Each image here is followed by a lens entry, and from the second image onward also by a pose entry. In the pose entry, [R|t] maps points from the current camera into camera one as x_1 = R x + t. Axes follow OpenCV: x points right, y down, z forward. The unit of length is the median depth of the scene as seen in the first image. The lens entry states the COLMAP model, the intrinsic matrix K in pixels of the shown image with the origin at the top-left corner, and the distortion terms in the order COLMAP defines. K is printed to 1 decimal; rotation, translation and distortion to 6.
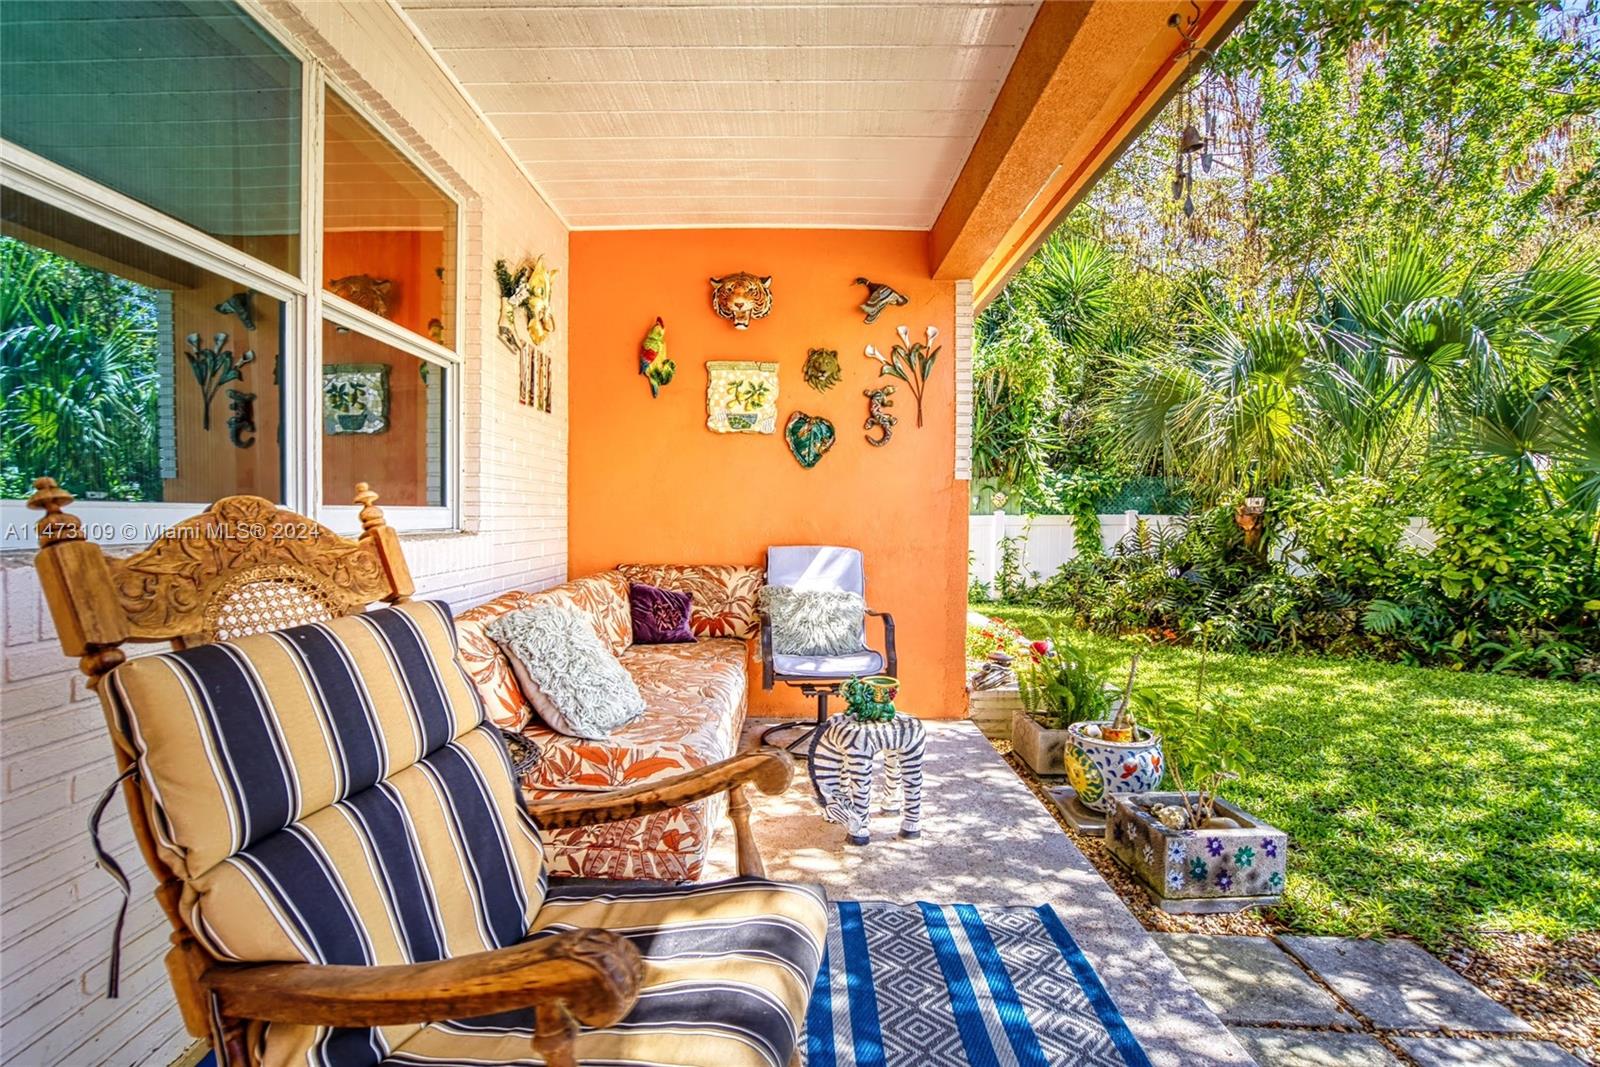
lens RADIAL K [[766.6, 0, 800.0], [0, 766.6, 533.5], [0, 0, 1]] dist [-0.059015, 0.023444]
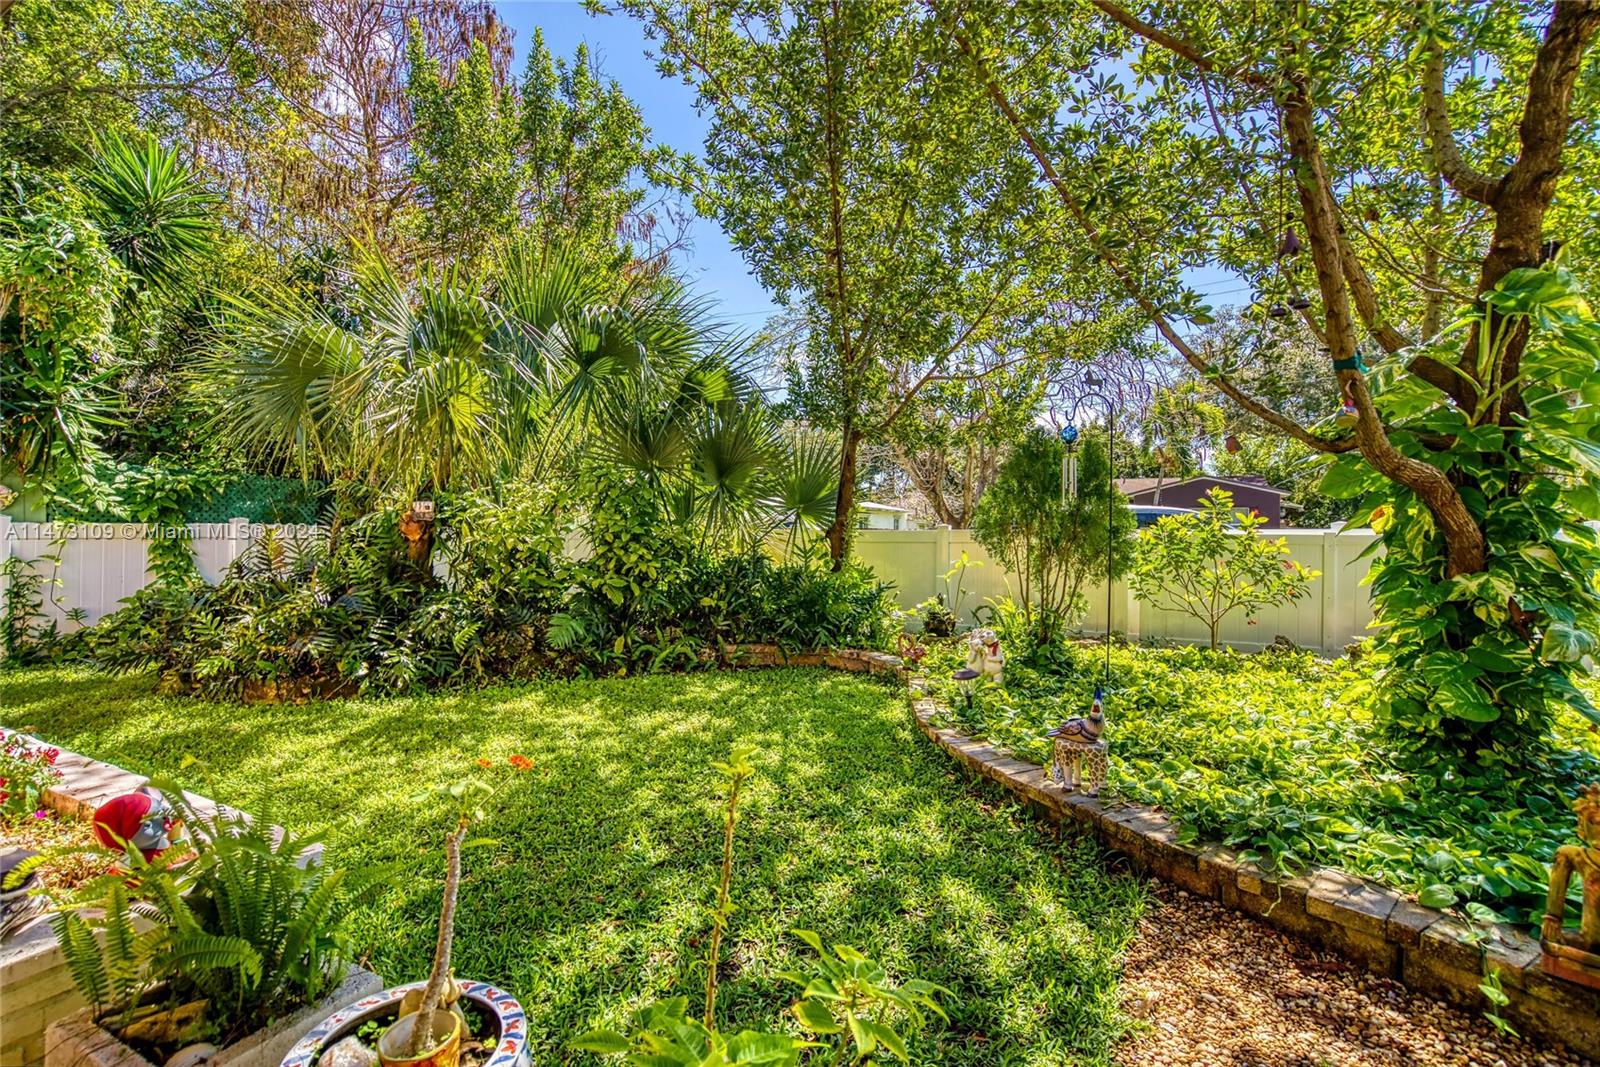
lens RADIAL K [[766.6, 0, 800.0], [0, 766.6, 533.5], [0, 0, 1]] dist [-0.059015, 0.023444]
pose [[0.470070, 0.001099, 0.882629, 0.045857], [0.016943, 0.999804, -0.010268, 0.002339], [-0.882467, 0.019781, 0.469959, 0.174321]]
